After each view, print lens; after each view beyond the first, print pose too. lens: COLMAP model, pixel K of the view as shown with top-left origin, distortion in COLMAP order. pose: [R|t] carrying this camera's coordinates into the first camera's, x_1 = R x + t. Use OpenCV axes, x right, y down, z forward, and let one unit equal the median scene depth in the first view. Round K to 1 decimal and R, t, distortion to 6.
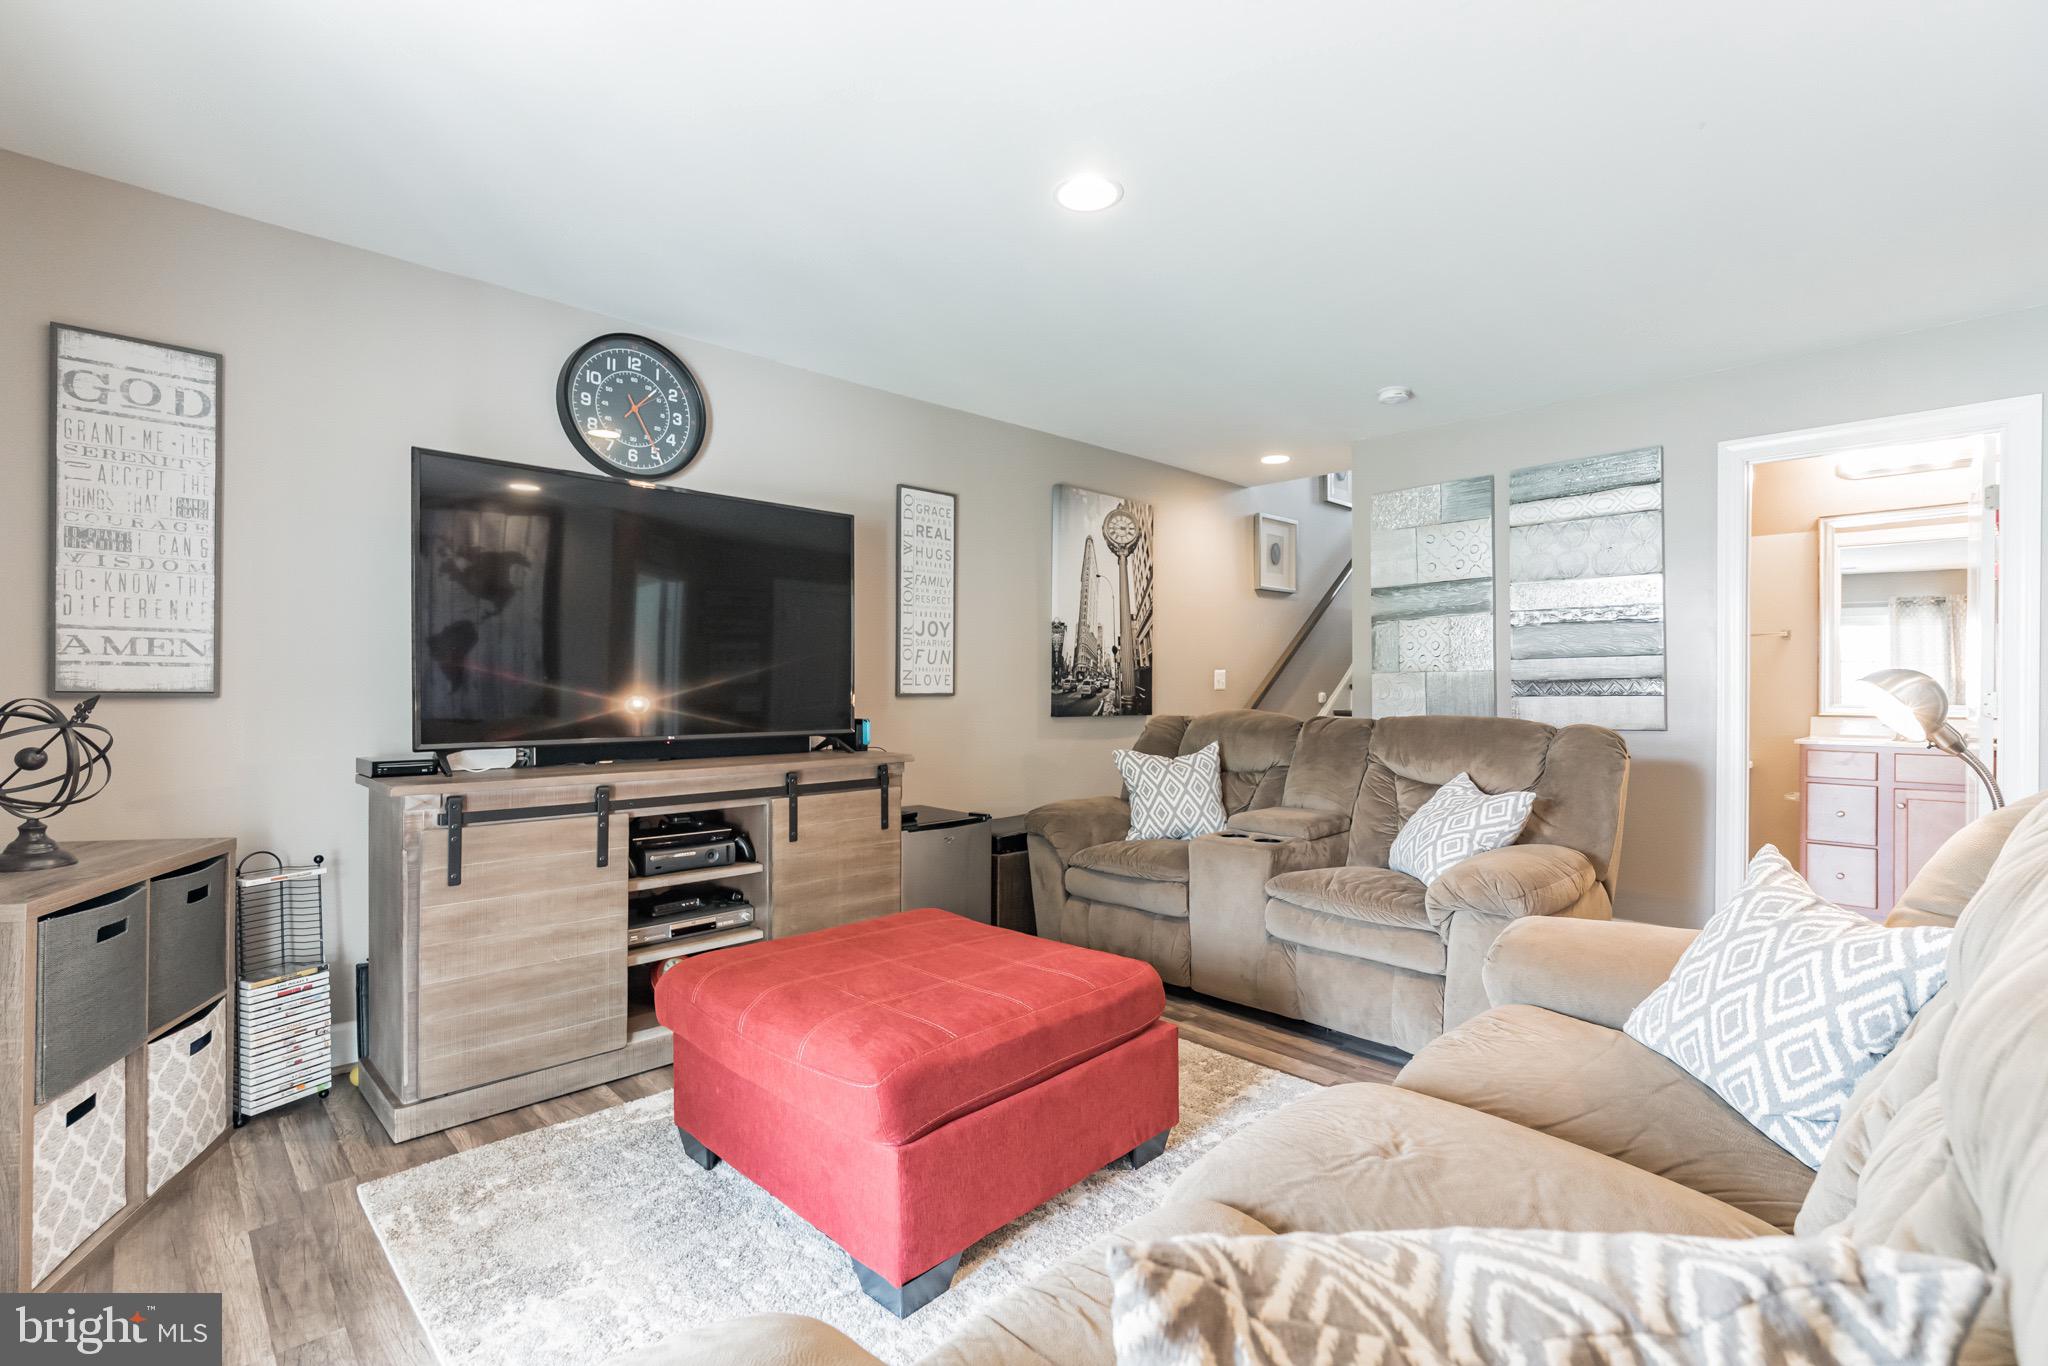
lens RADIAL K [[947.7, 0, 1024.0], [0, 947.7, 683.0], [0, 0, 1]] dist [-0.001787, -0.000234]
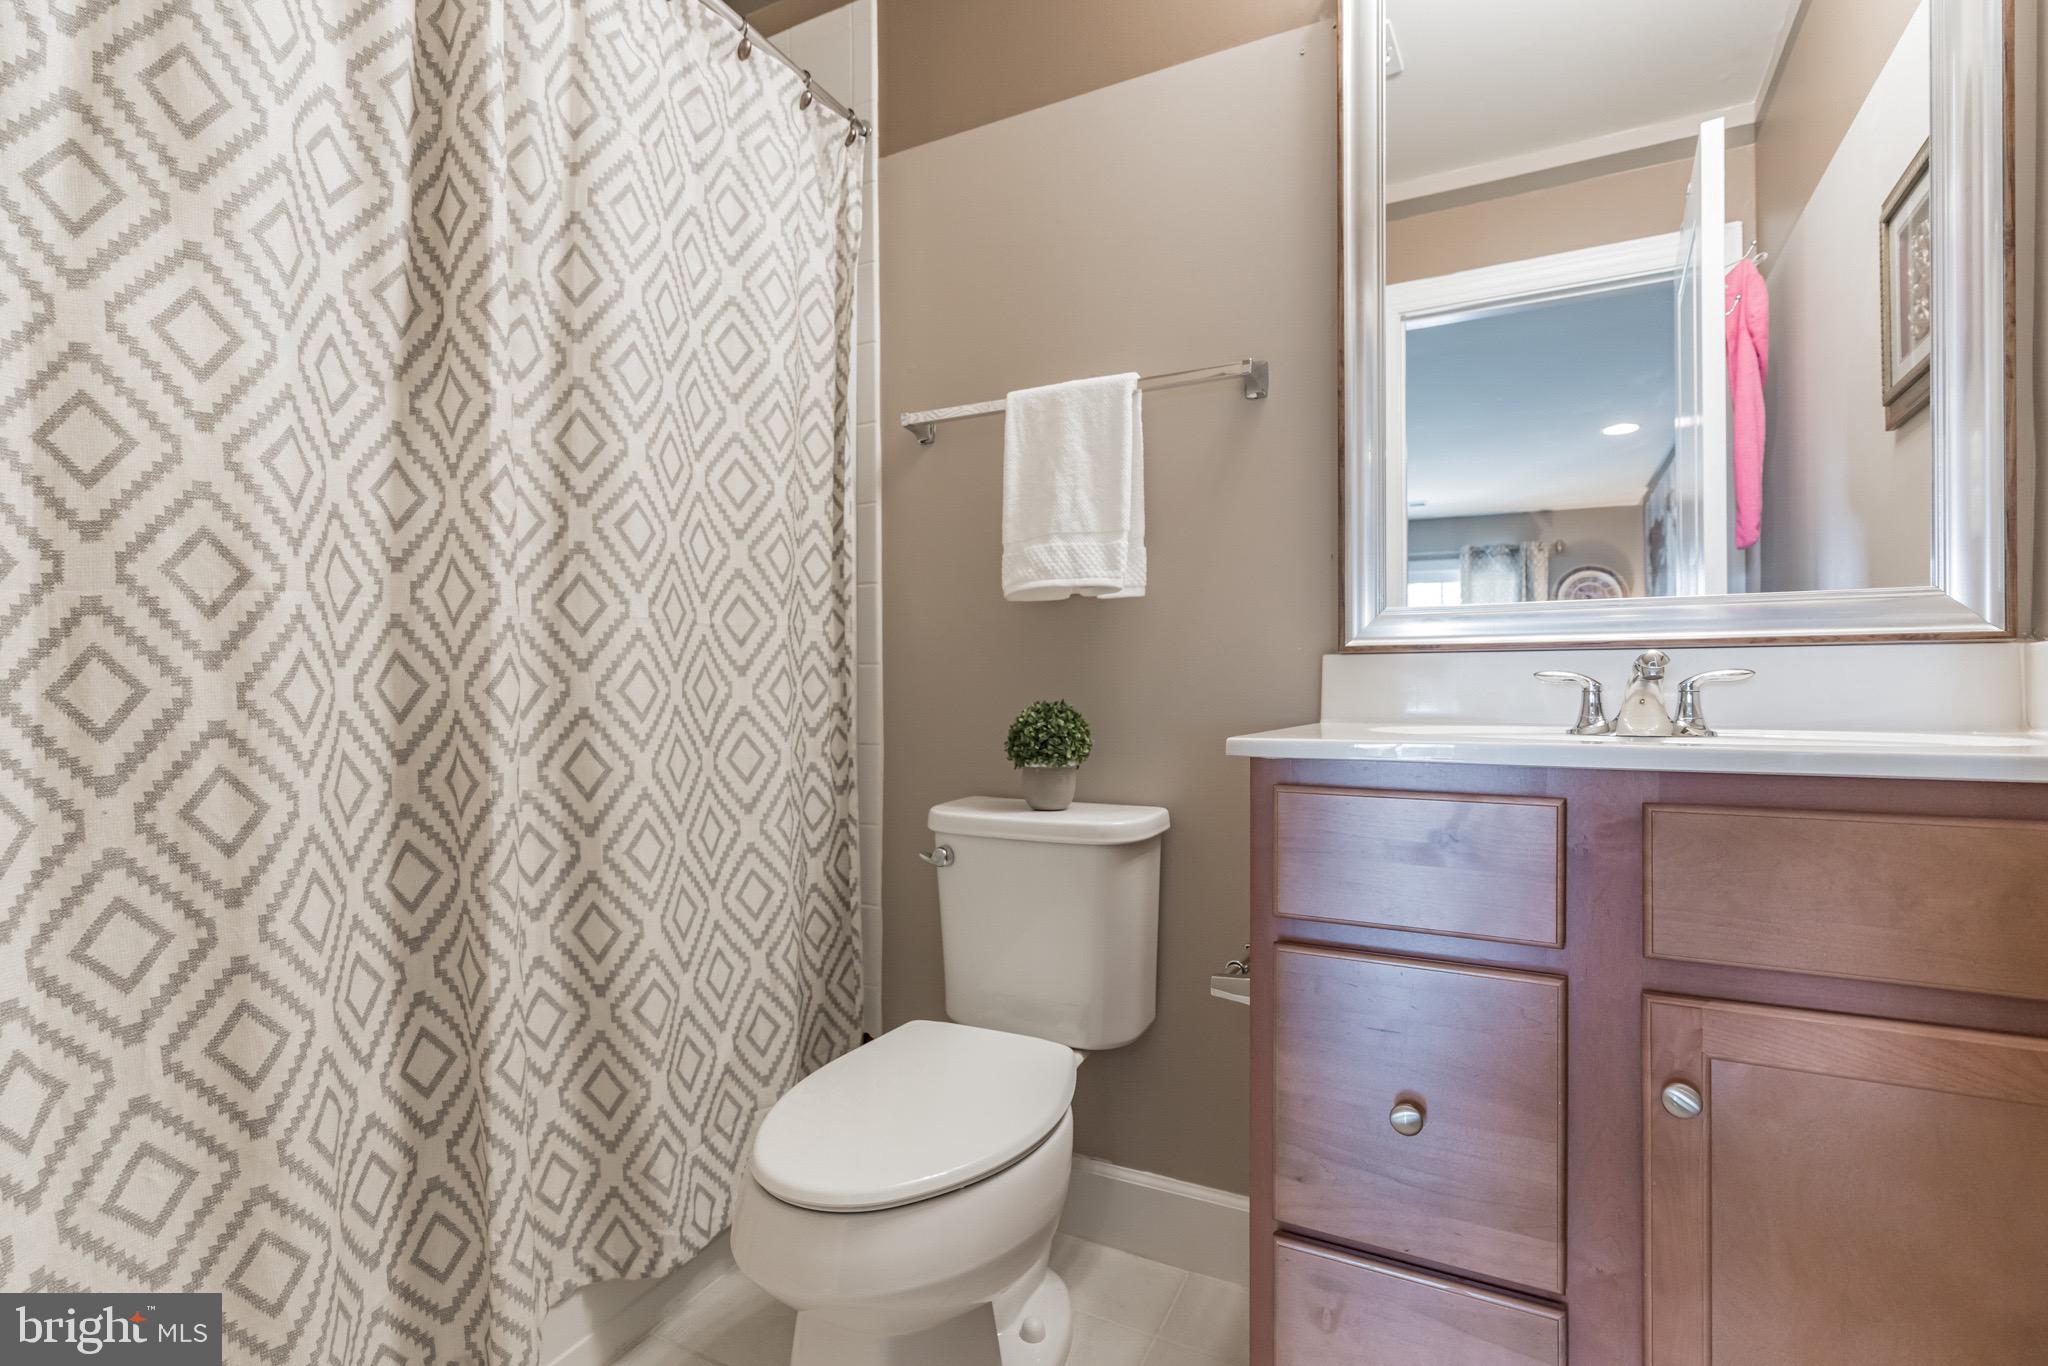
lens RADIAL K [[924.8, 0, 1027.9], [0, 924.8, 692.8], [0, 0, 1]] dist [-0.000826, 0.000032]
pose [[0.948881, -0.007980, 0.315533, 0.654584], [0.008351, 0.999965, 0.000179, 0.045706], [-0.315523, 0.002465, 0.948915, 0.758643]]
